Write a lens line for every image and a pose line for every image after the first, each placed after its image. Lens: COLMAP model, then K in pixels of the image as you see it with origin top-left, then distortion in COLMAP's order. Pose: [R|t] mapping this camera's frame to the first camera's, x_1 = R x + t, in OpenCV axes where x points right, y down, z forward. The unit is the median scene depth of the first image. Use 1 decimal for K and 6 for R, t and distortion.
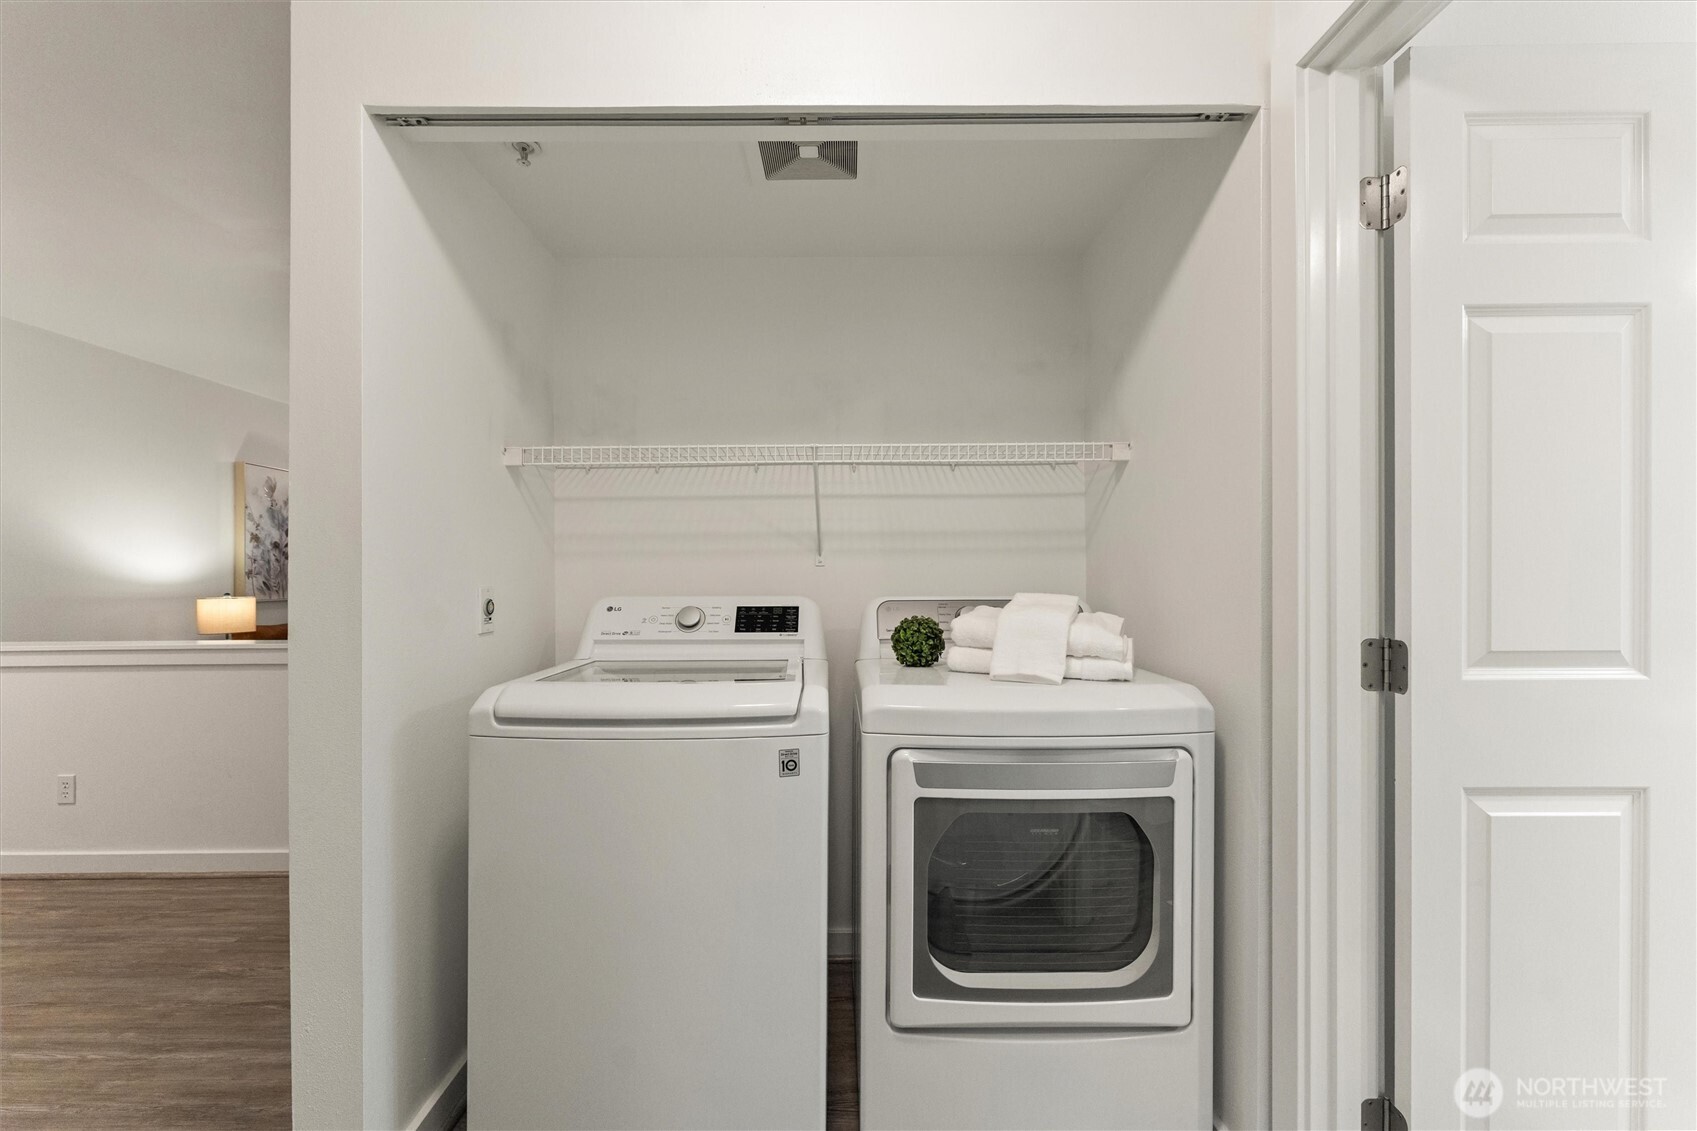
lens RADIAL K [[707.0, 0, 843.2], [0, 707.0, 568.7], [0, 0, 1]] dist [-0.003937, -0.000559]
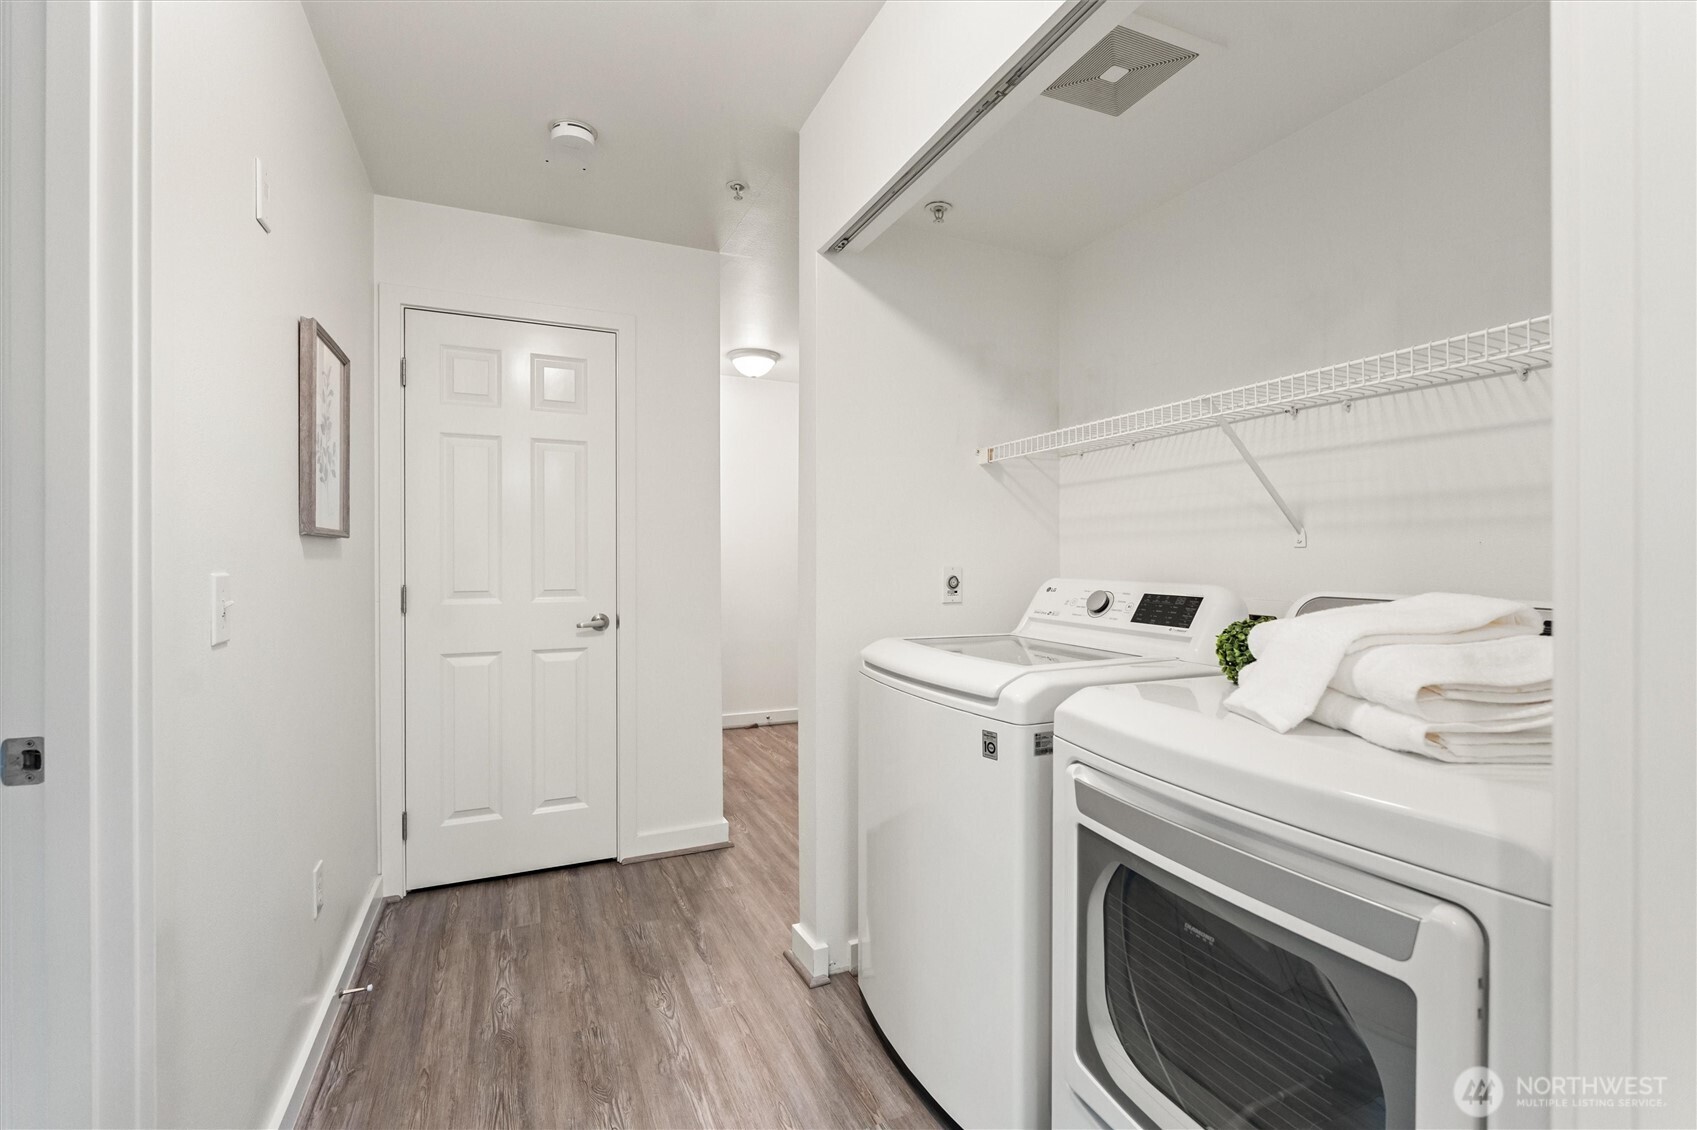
lens RADIAL K [[754.2, 0, 829.3], [0, 754.2, 564.1], [0, 0, 1]] dist [0.004088, 0.000276]
pose [[0.371093, 0.015266, -0.928470, 0.805929], [-0.000842, 0.999870, 0.016103, 0.002056], [0.928595, -0.005194, 0.371057, 0.385522]]
